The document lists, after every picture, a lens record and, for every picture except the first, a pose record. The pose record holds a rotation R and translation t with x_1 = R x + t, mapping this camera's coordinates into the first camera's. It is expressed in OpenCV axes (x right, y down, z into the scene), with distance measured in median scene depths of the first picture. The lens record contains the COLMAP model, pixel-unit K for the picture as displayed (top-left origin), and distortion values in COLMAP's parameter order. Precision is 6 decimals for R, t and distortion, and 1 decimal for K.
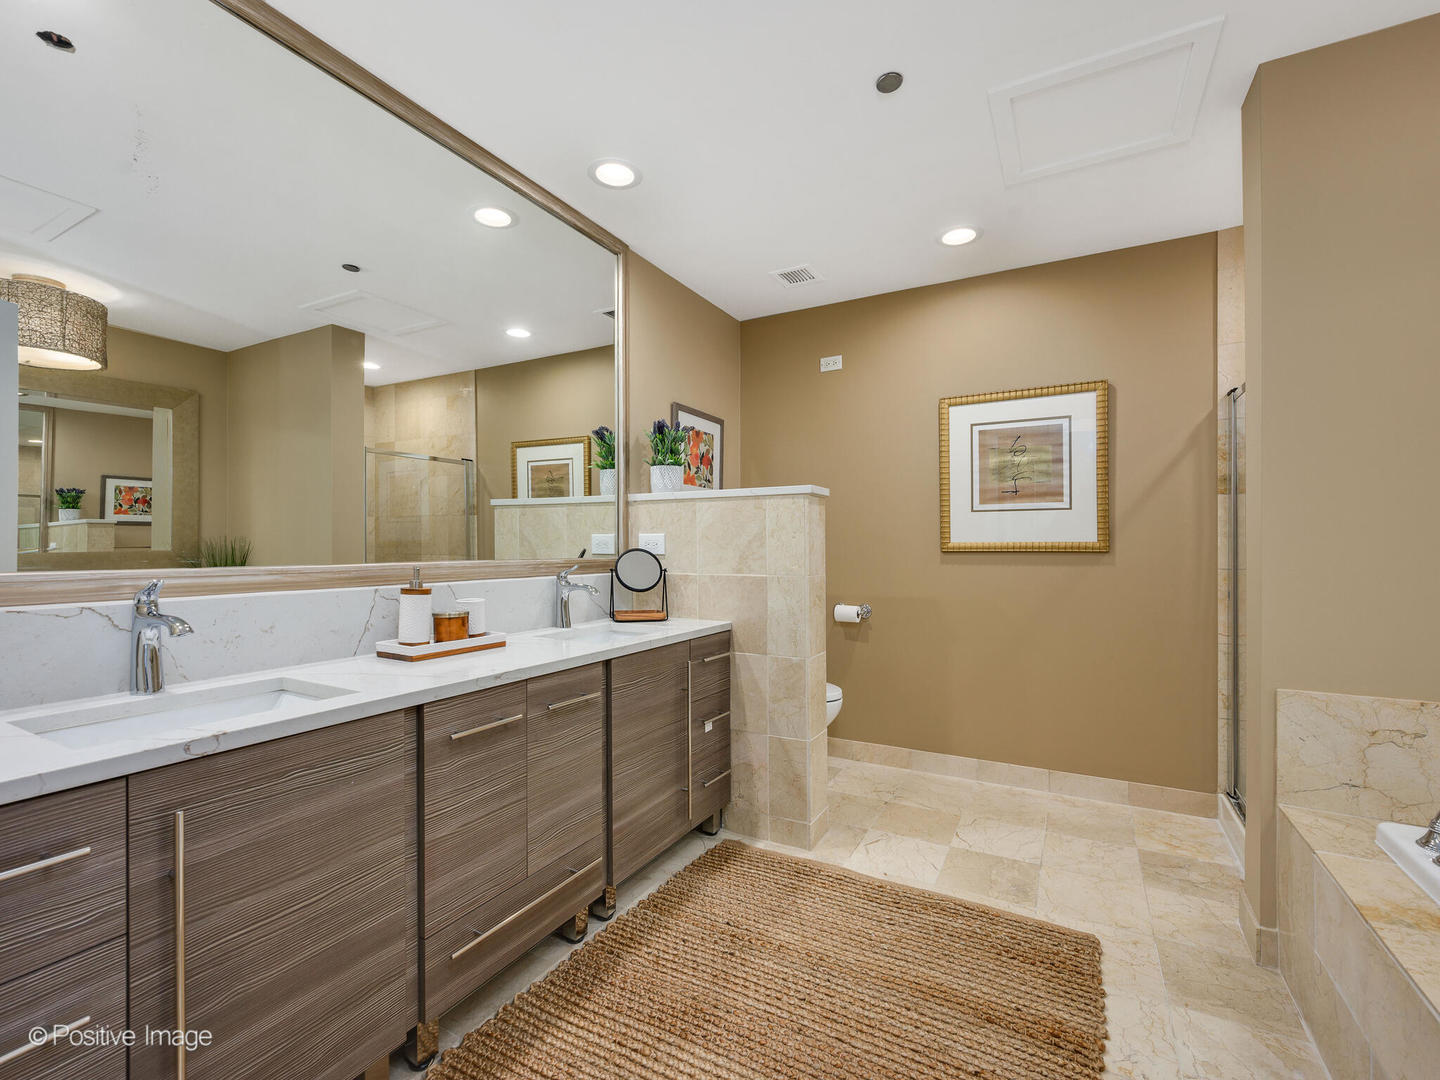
lens RADIAL K [[641.8, 0, 720.4], [0, 641.8, 553.8], [0, 0, 1]] dist [-0.000104, -0.000129]
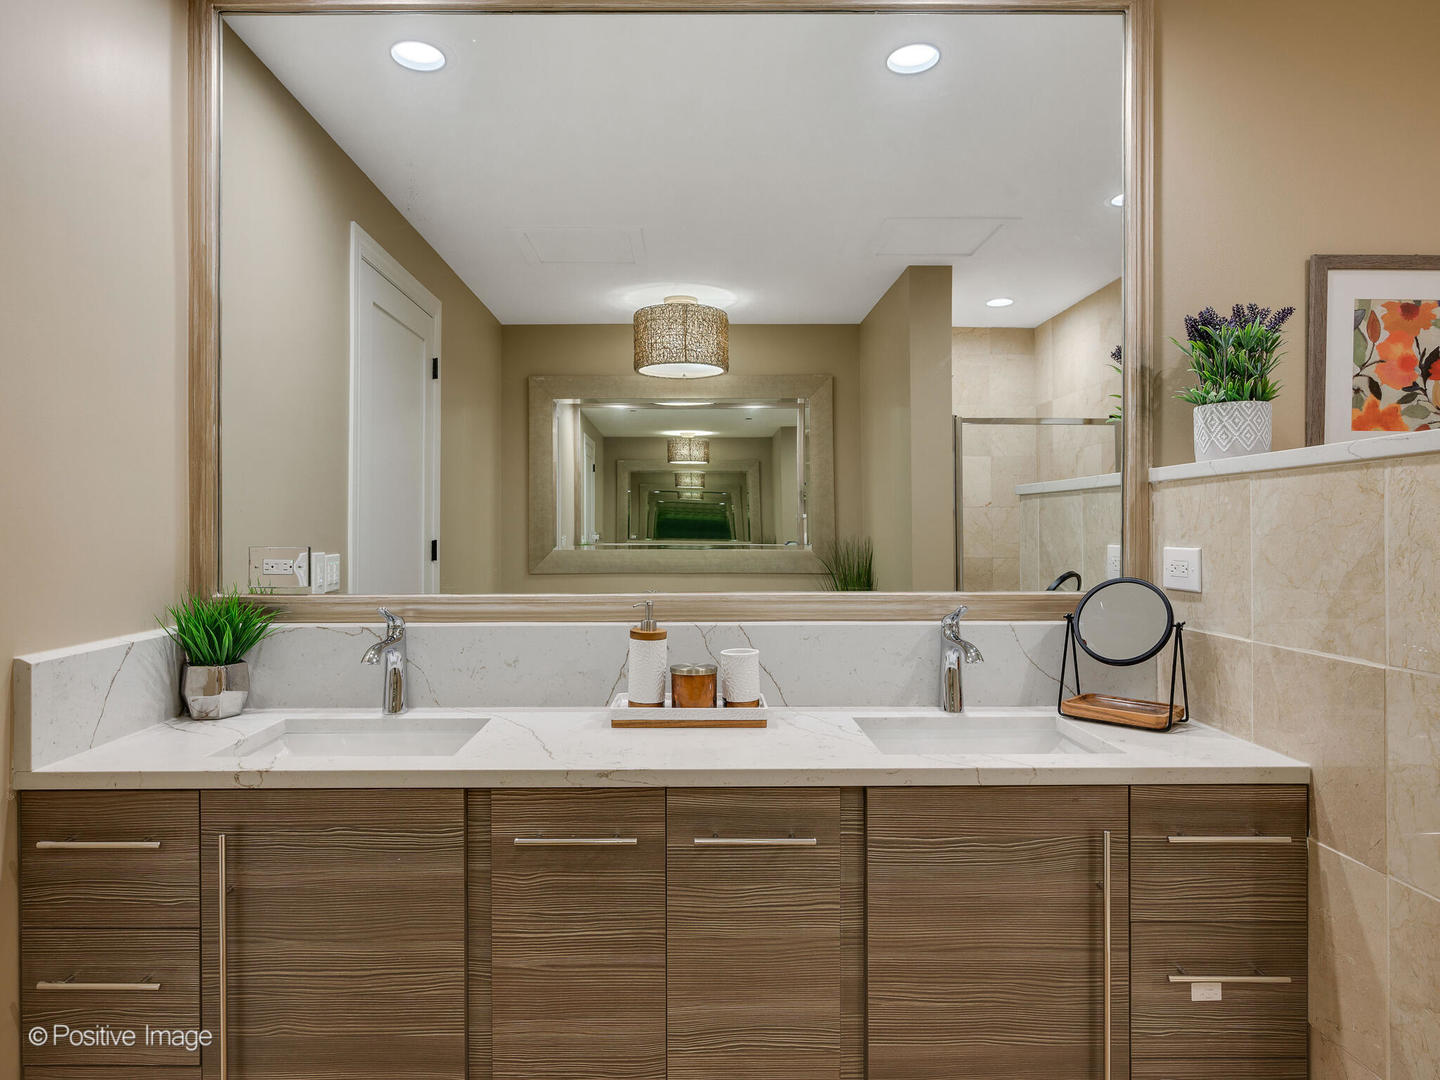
lens RADIAL K [[883.6, 0, 720.0], [0, 883.6, 540.0], [0, 0, 1]] dist [-0.001368, 0.000403]
pose [[0.488848, 0.008145, -0.872331, 0.329305], [-0.006404, 0.999963, 0.005748, -0.040988], [0.872345, 0.002776, 0.488882, 0.387553]]
